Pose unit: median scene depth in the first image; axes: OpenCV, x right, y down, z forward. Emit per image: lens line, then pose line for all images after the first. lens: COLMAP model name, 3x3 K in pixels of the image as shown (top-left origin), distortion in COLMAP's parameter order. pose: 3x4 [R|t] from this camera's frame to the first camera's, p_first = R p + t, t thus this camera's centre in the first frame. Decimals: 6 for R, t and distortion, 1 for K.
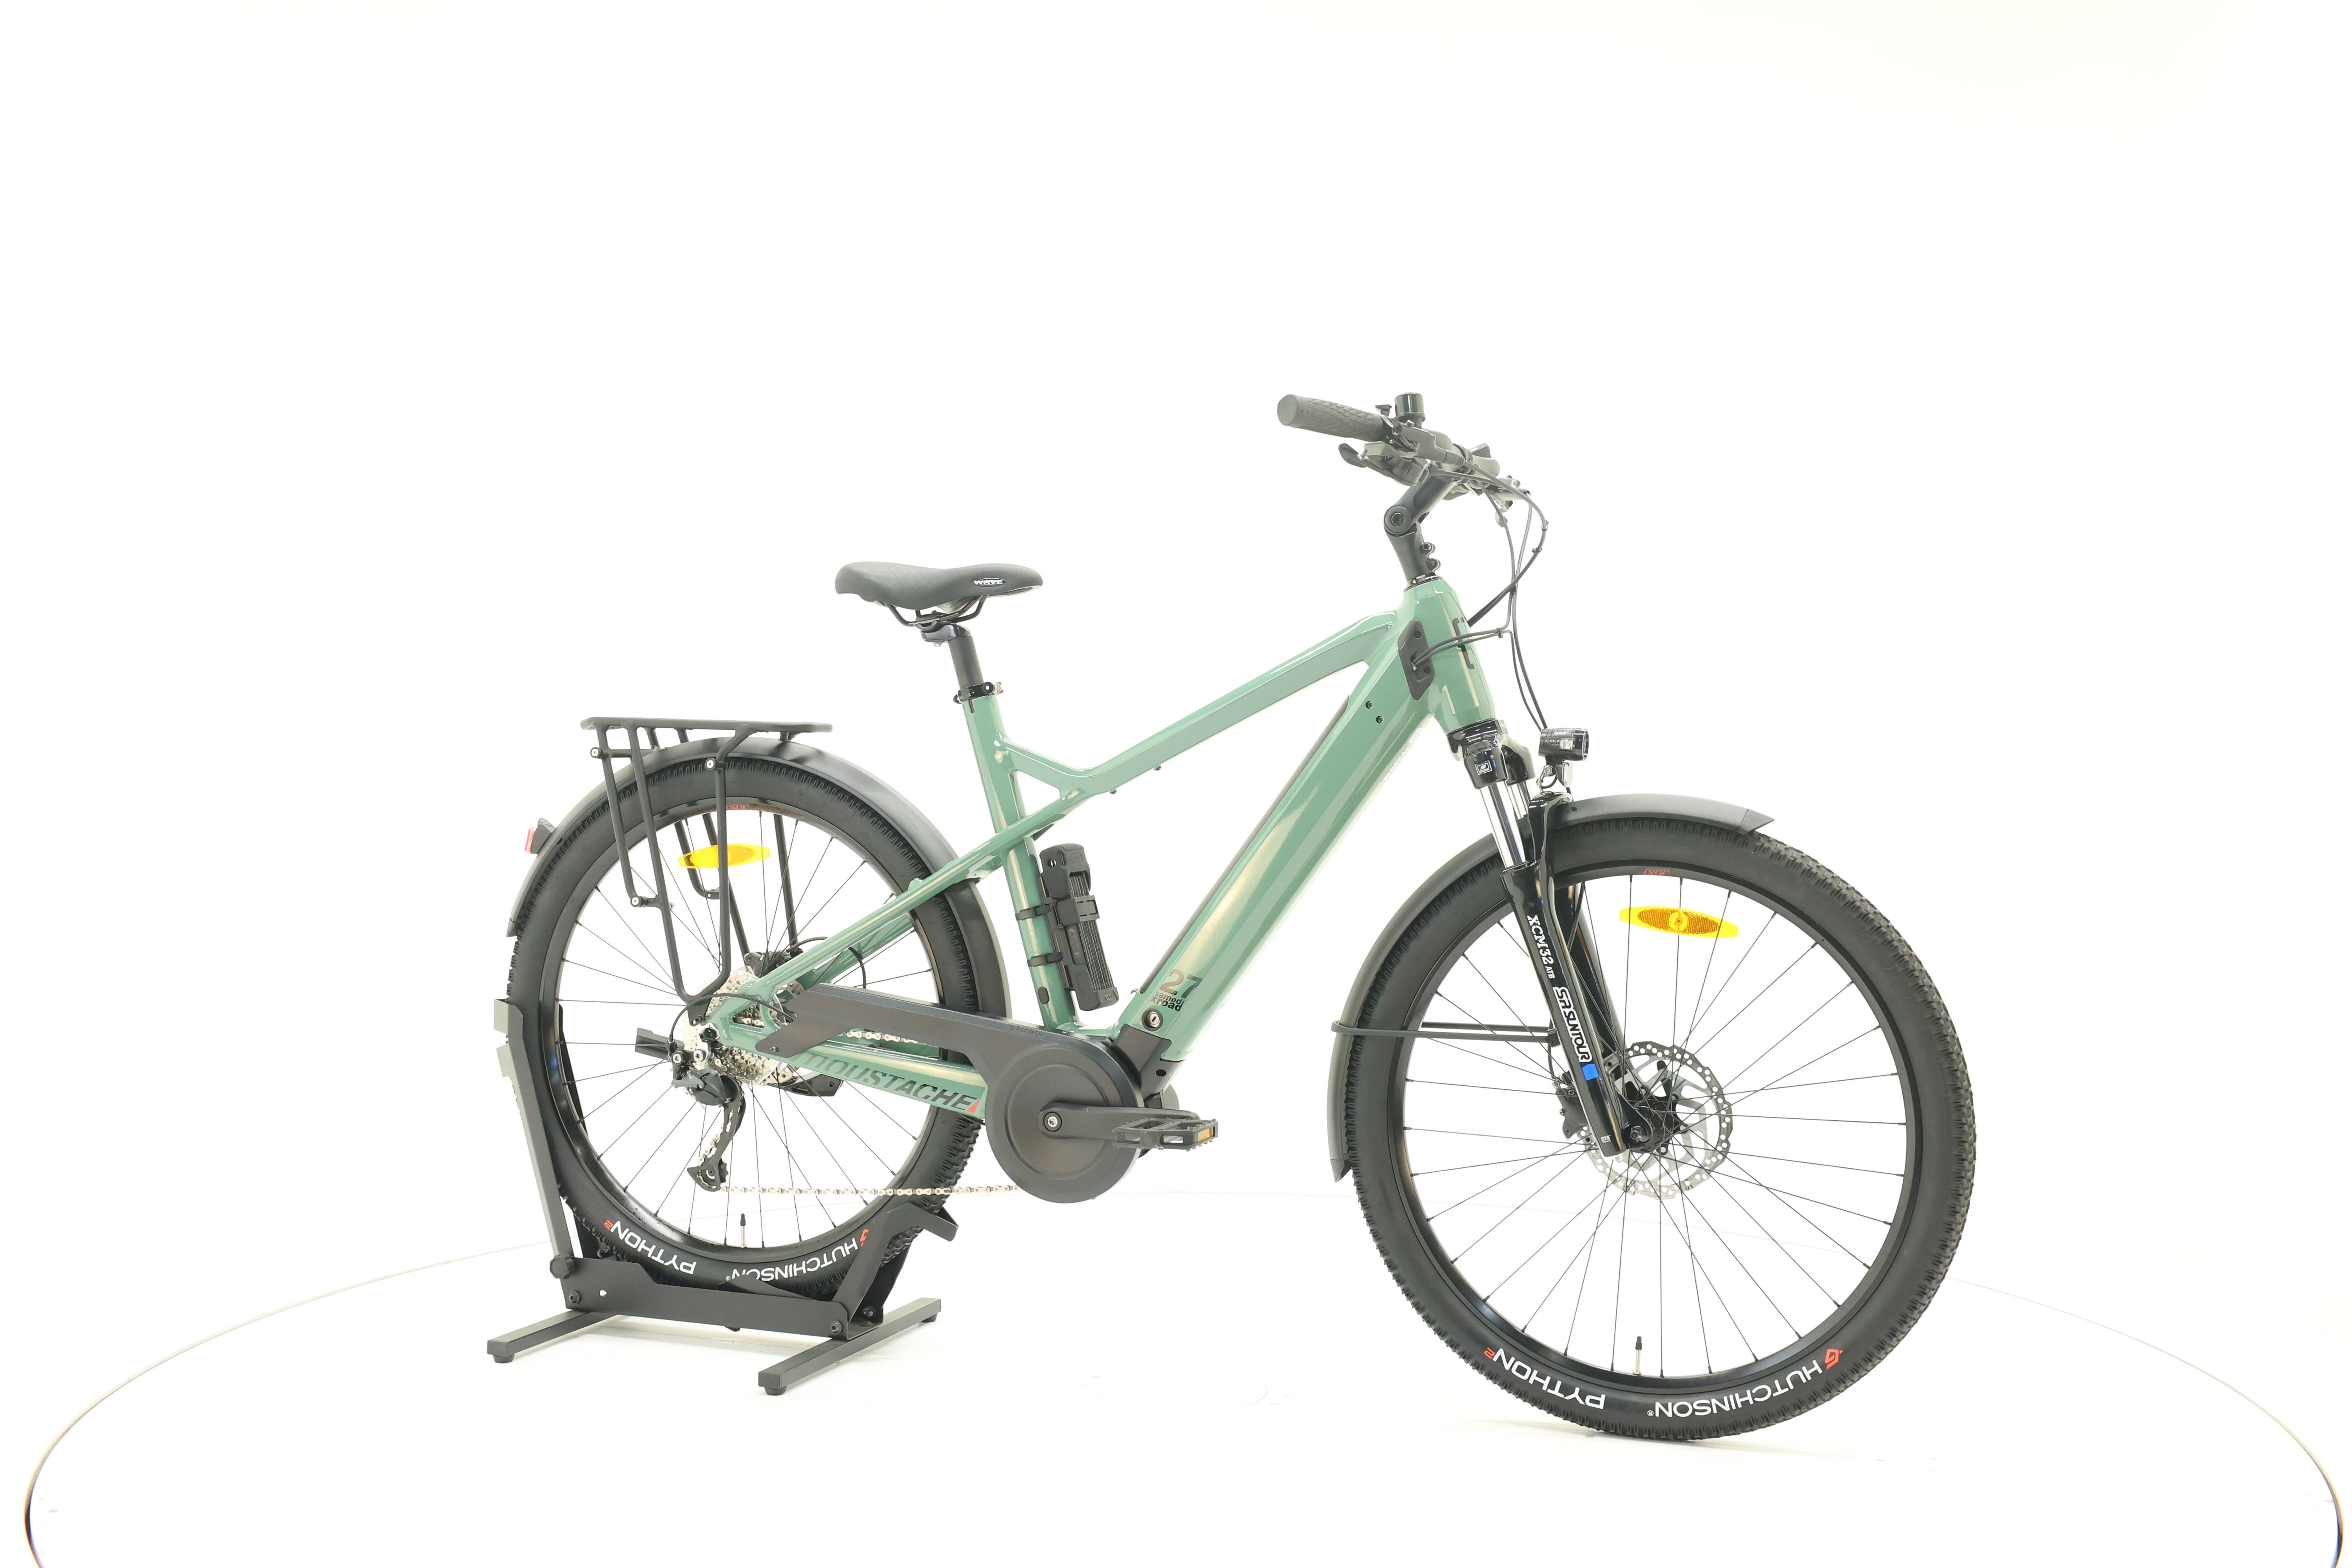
lens RADIAL K [[2495.6, 0, 1180.1], [0, 2495.6, 777.7], [0, 0, 1]] dist [-0.008849, 0.000000]
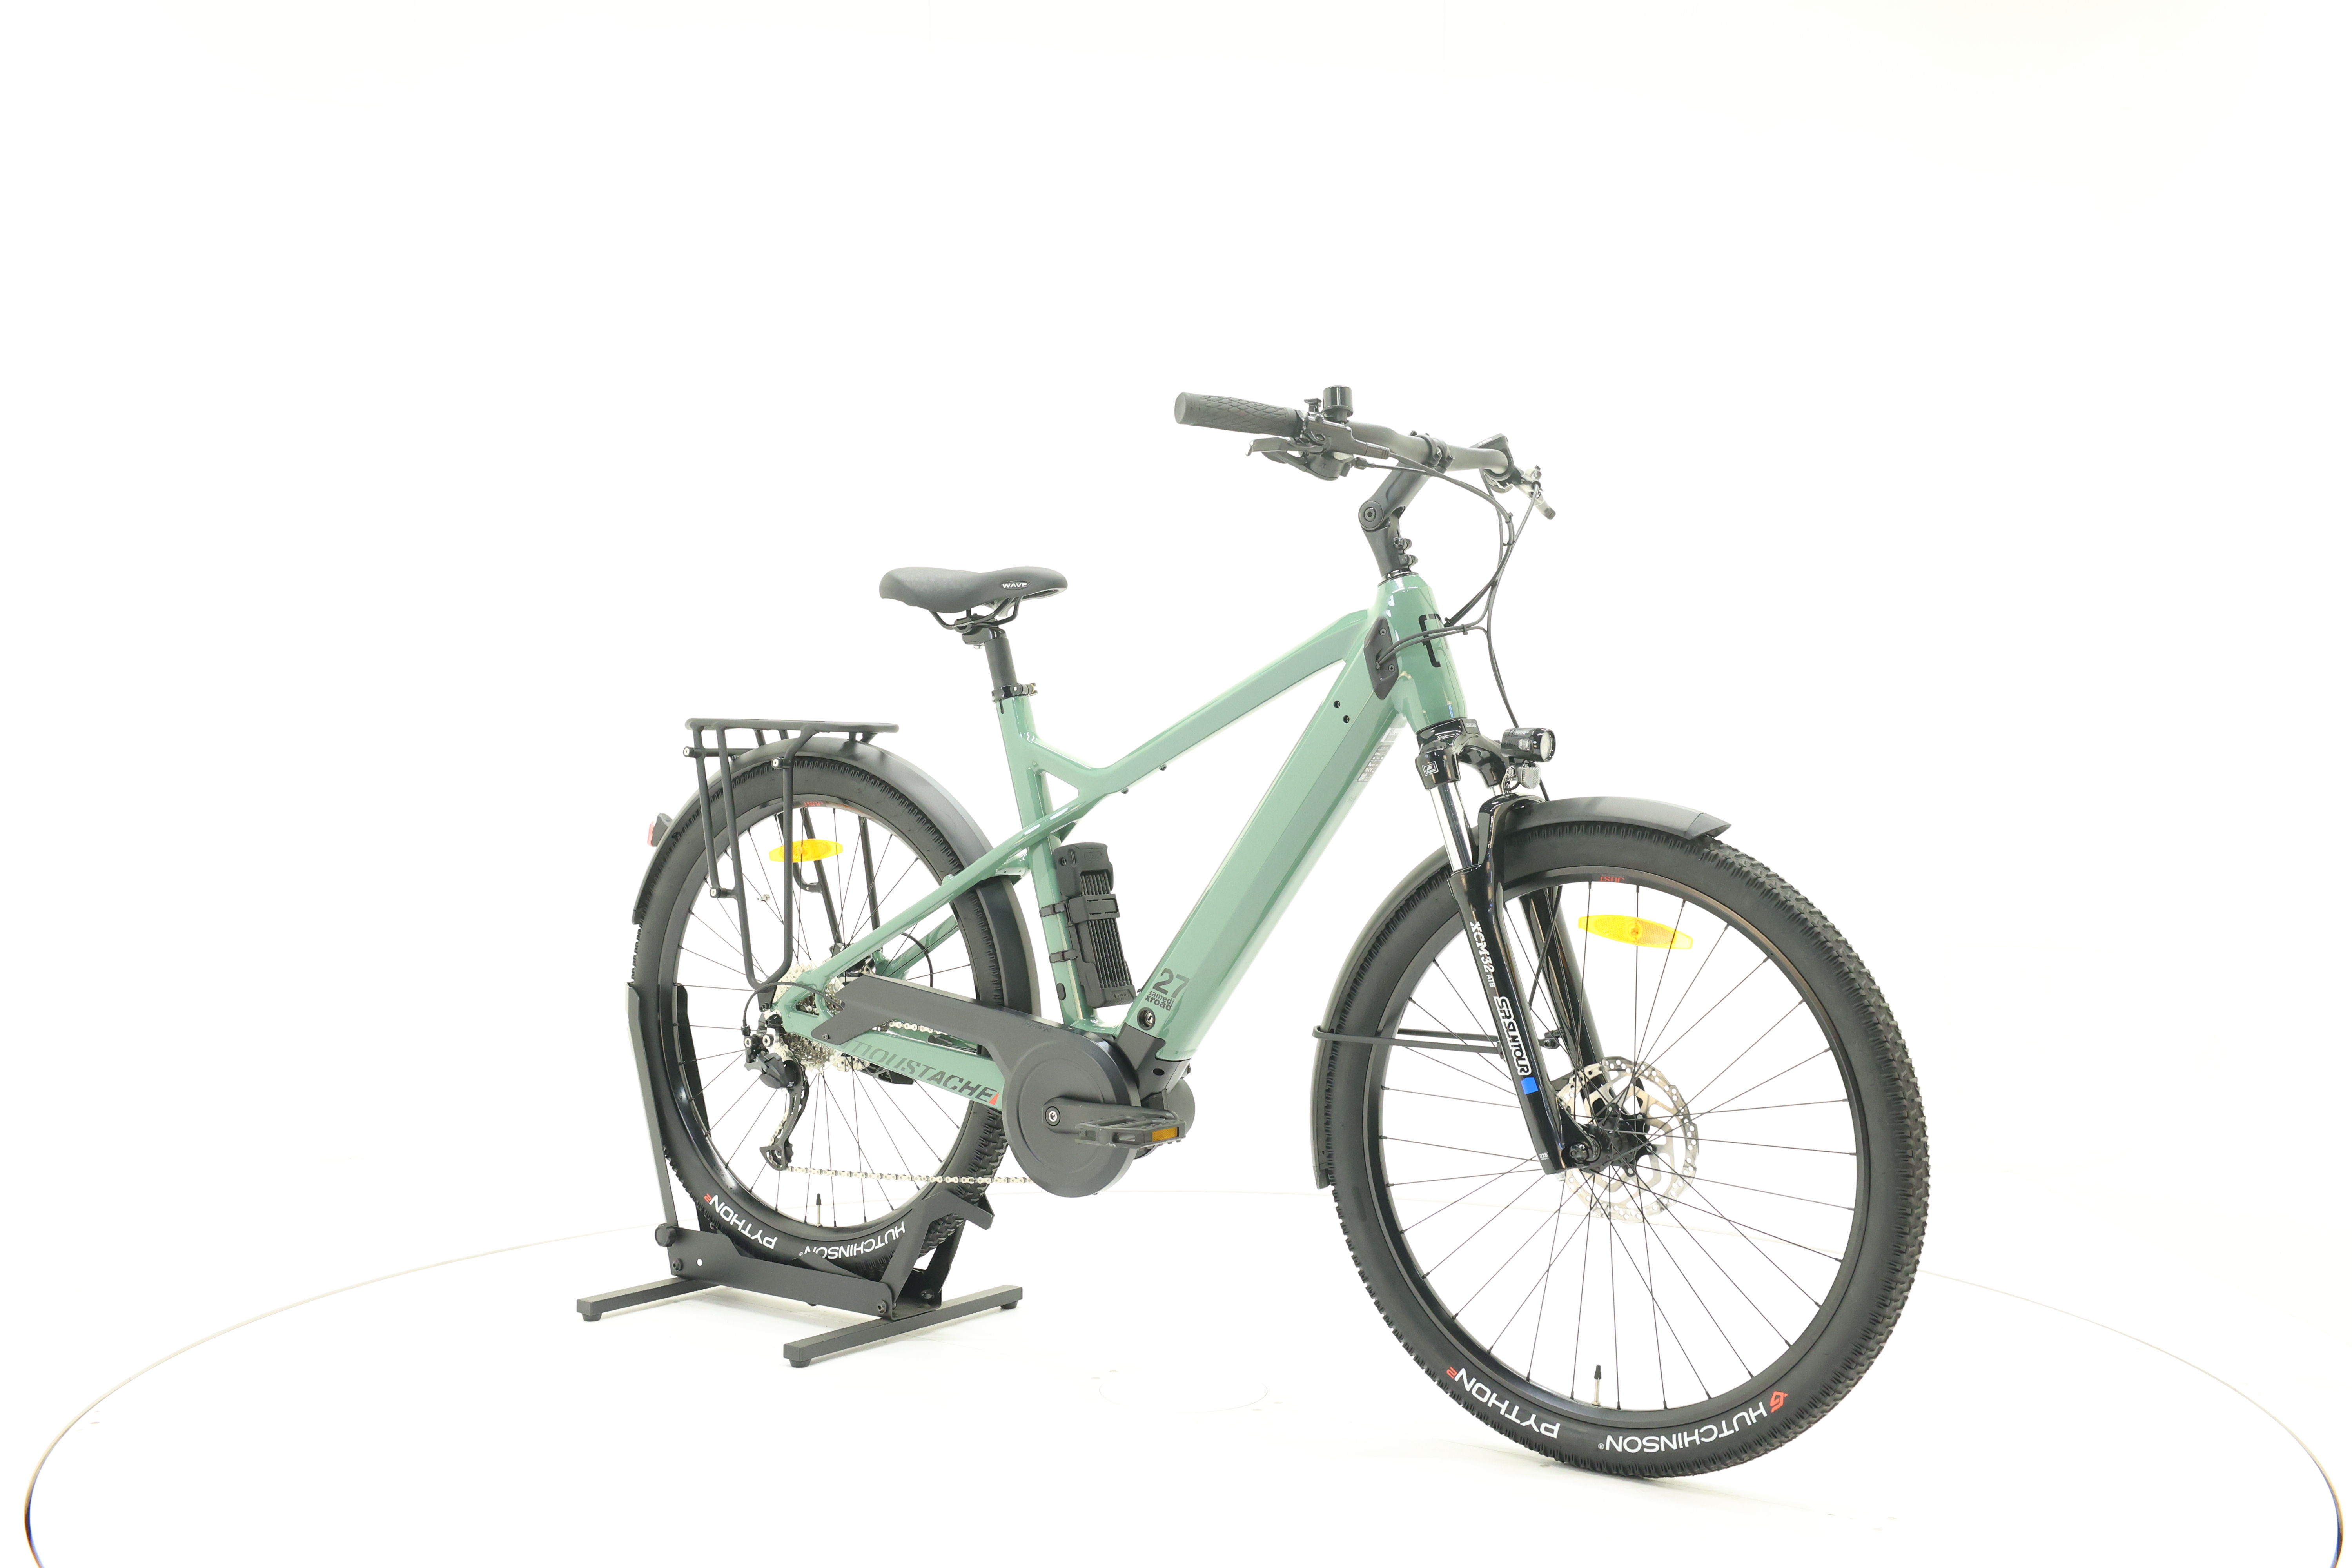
lens RADIAL K [[2495.6, 0, 1180.0], [0, 2495.6, 776.0], [0, 0, 1]] dist [-0.008849, 0.000000]
pose [[0.964575, 0.004884, -0.263763, 0.268869], [-0.005650, 0.999982, -0.002145, 0.001430], [0.263748, 0.003559, 0.964585, 0.035084]]
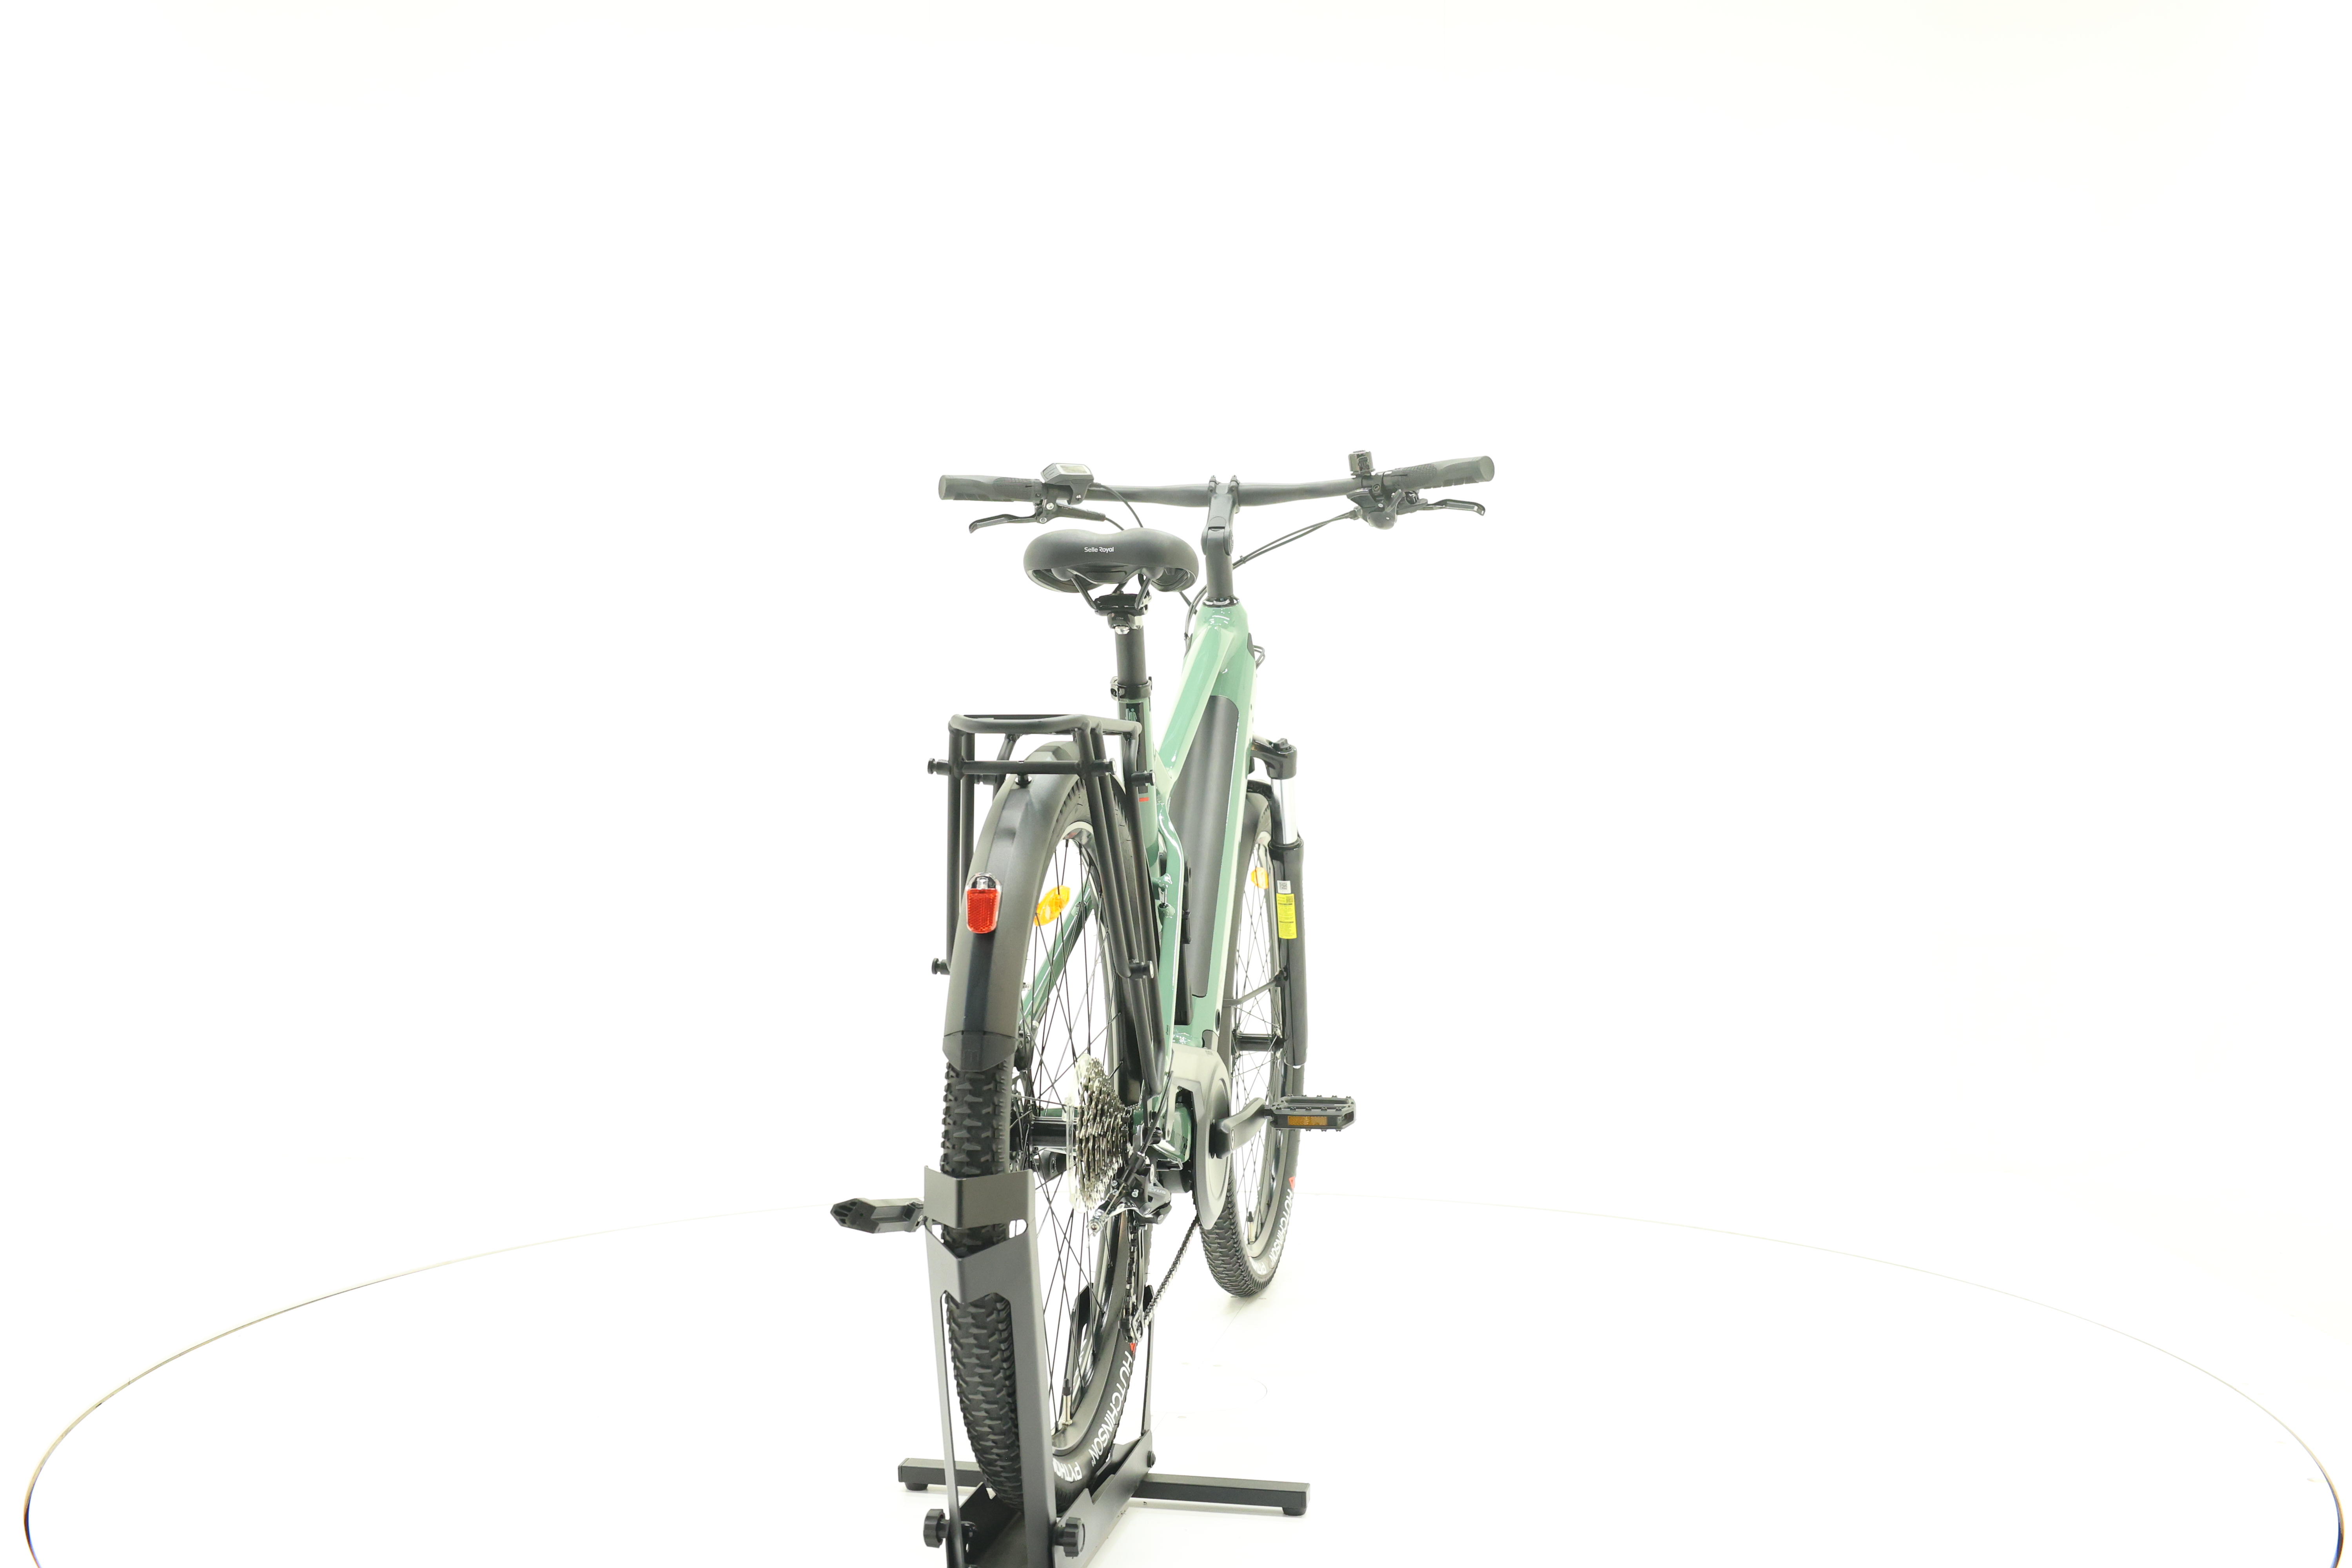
lens RADIAL K [[2495.6, 0, 1178.2], [0, 2495.6, 785.5], [0, 0, 1]] dist [-0.008849, 0.000000]
pose [[-0.174954, -0.025925, 0.984235, -1.000200], [0.015024, 0.999467, 0.028997, -0.026566], [-0.984462, 0.019861, -0.174471, 1.200011]]
